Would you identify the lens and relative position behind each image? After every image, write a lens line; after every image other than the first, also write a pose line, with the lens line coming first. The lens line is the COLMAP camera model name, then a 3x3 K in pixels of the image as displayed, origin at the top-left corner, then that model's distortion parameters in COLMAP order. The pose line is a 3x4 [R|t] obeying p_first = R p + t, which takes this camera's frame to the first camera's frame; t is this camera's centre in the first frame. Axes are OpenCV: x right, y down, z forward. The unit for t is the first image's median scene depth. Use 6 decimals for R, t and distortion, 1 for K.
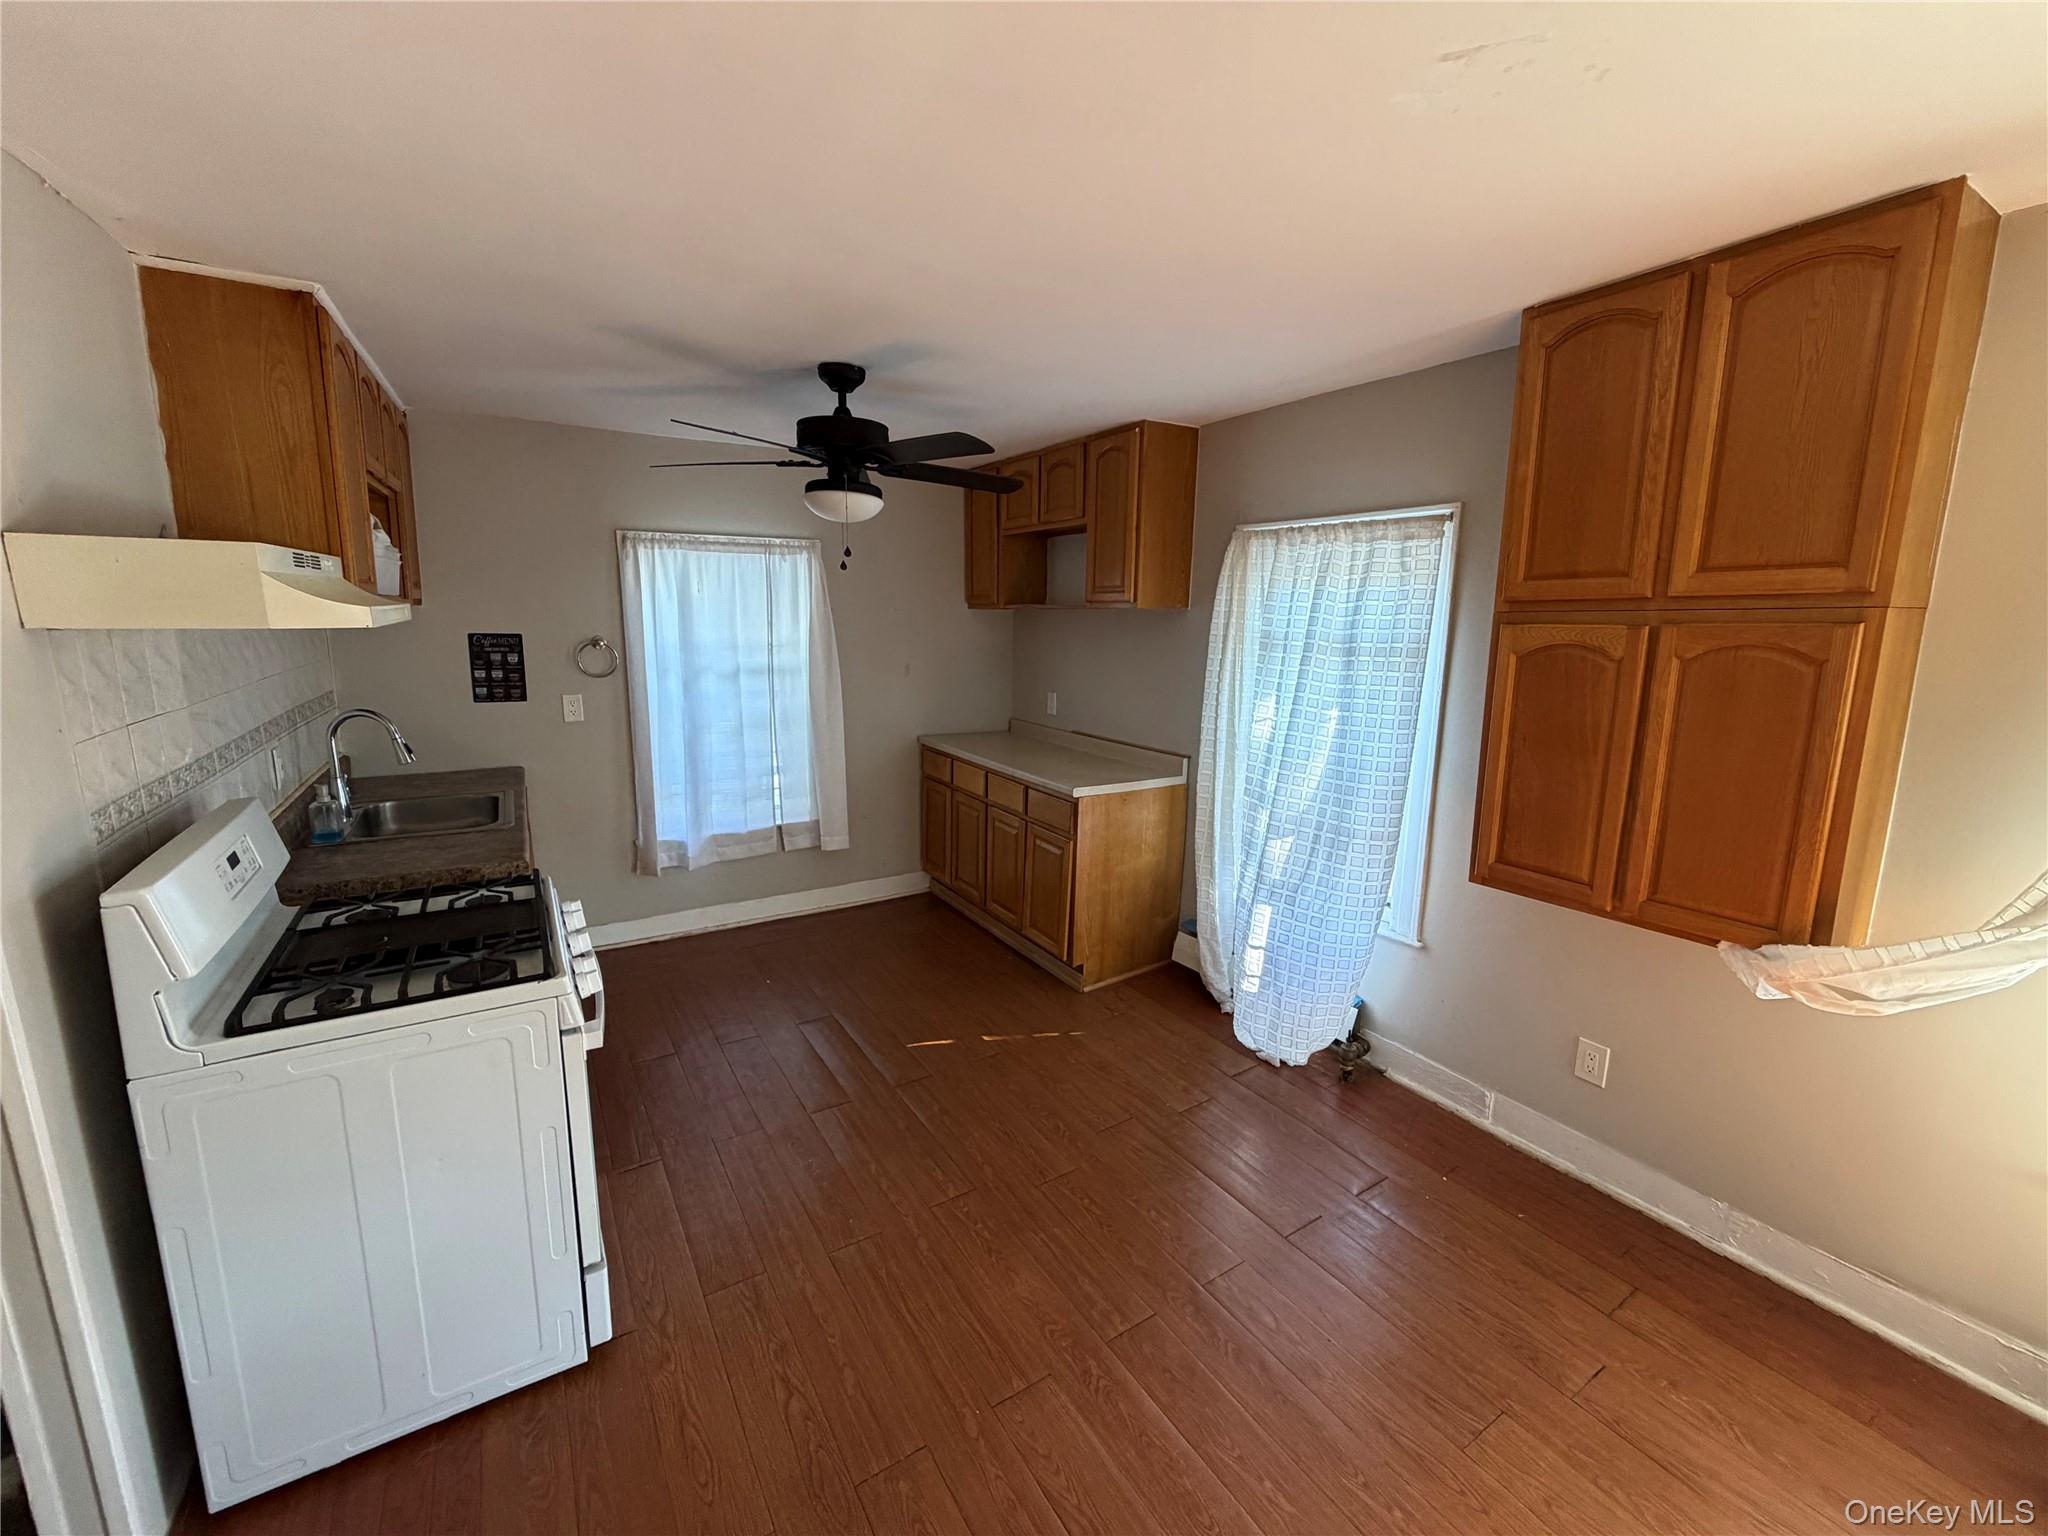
lens RADIAL K [[814.2, 0, 1024.0], [0, 814.2, 768.0], [0, 0, 1]] dist [0.001353, -0.000351]
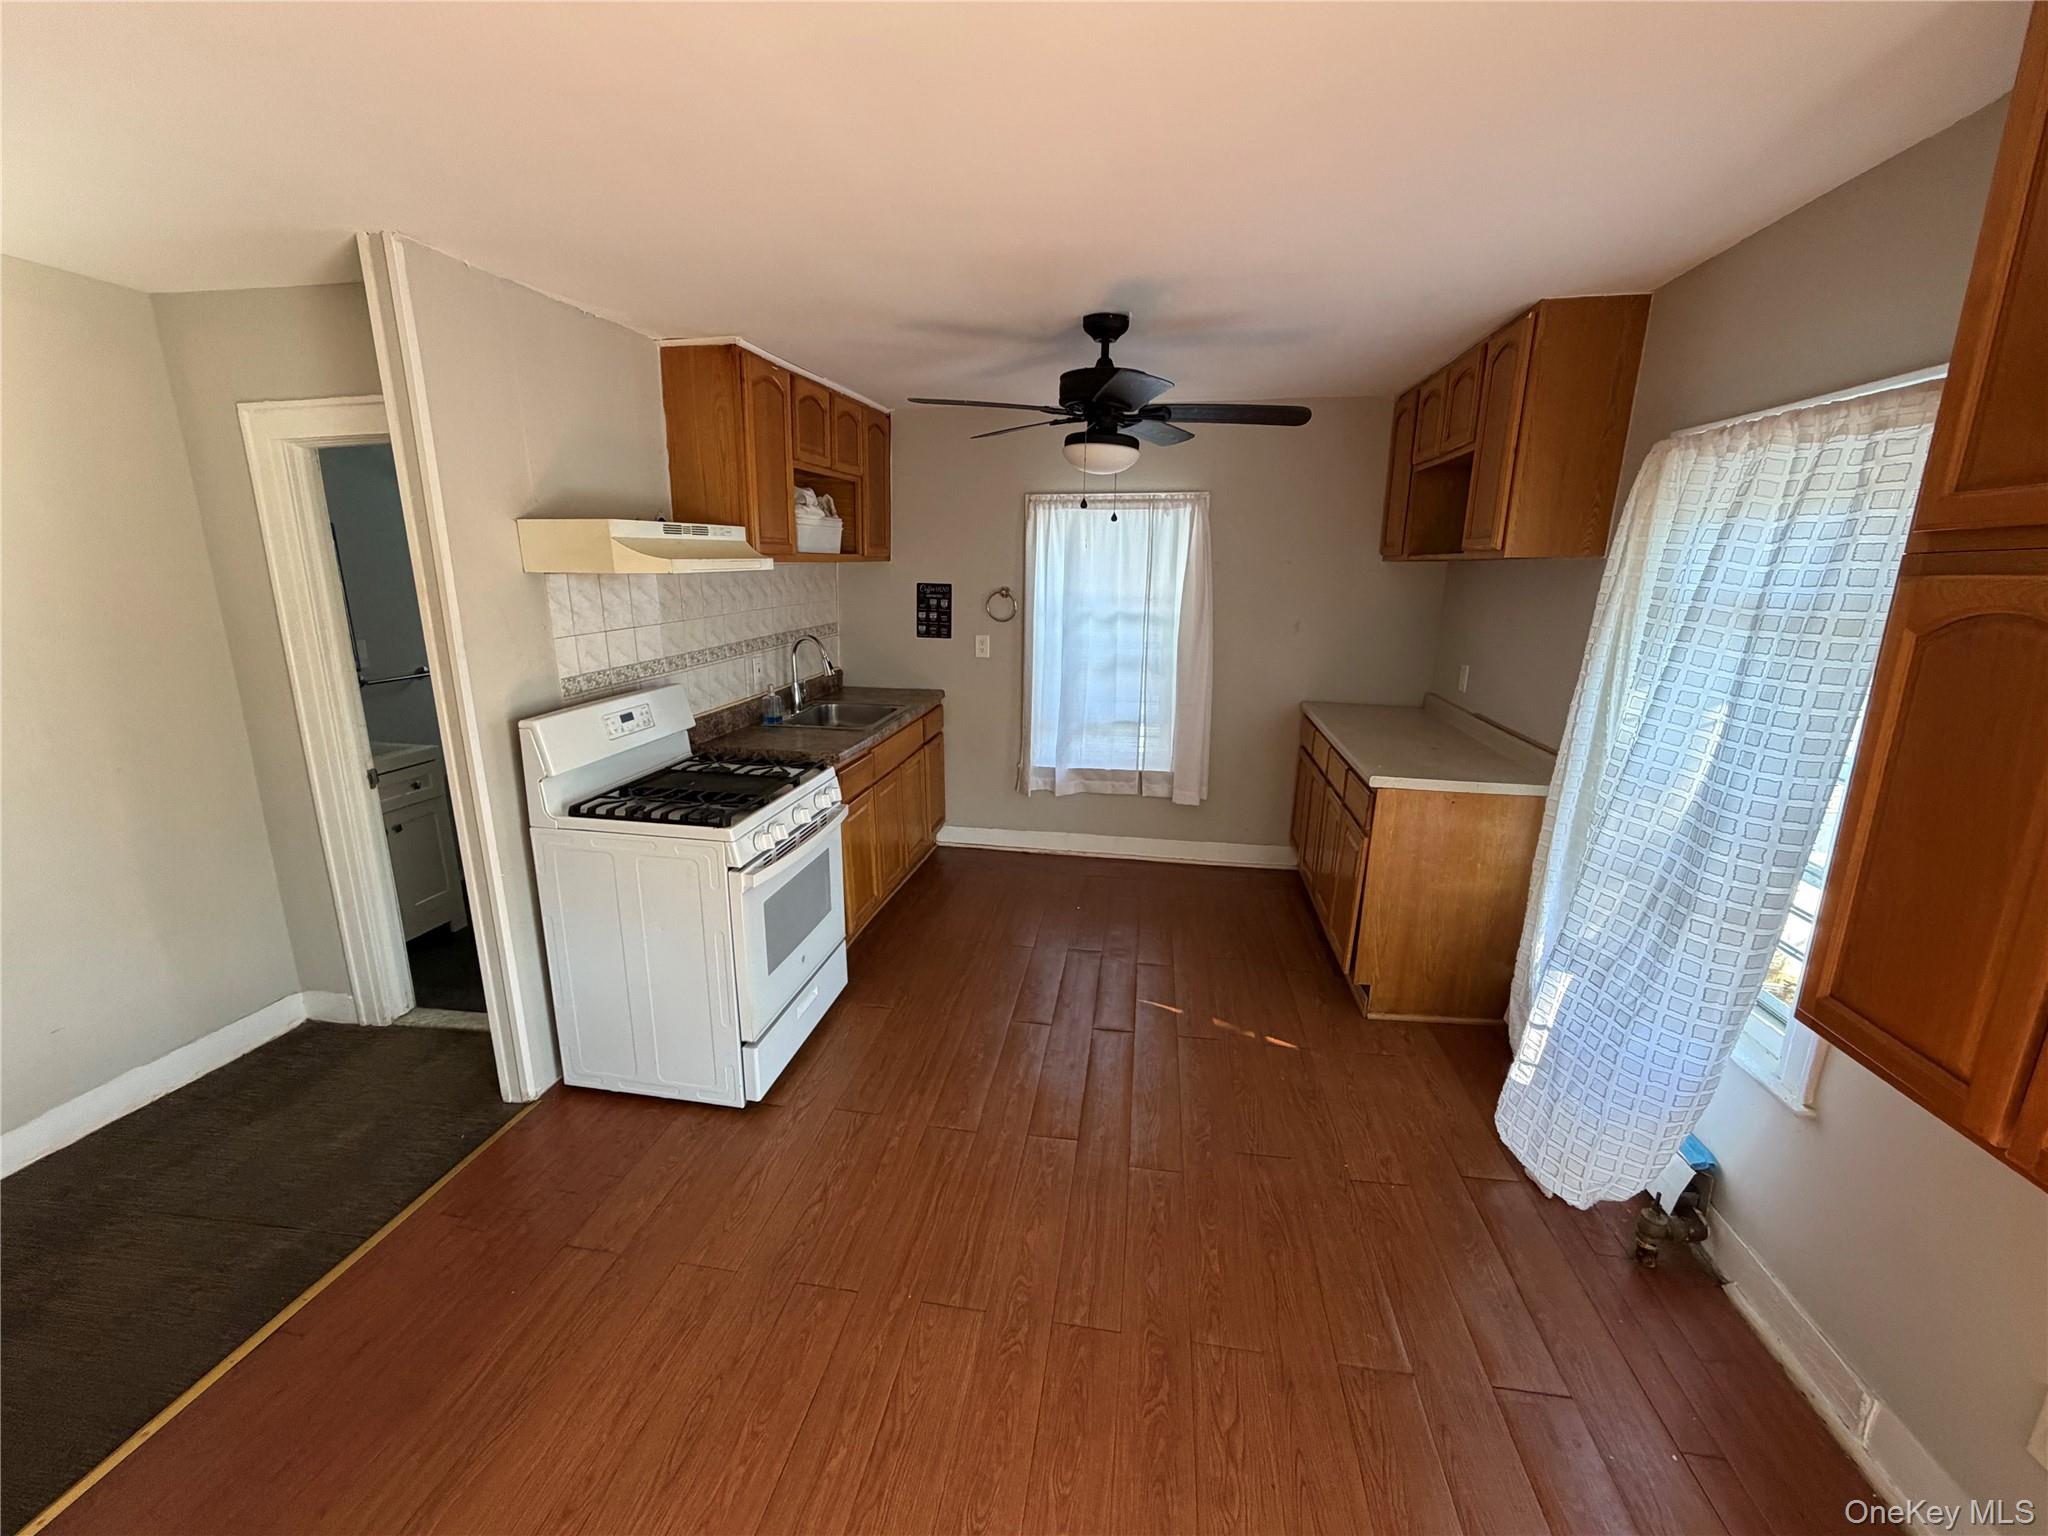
lens RADIAL K [[814.2, 0, 1024.0], [0, 814.2, 768.0], [0, 0, 1]] dist [0.001353, -0.000351]
pose [[0.750964, 0.154871, -0.641925, 0.340626], [-0.123053, 0.987901, 0.094386, -0.018844], [0.648776, 0.008110, 0.760936, 0.135023]]
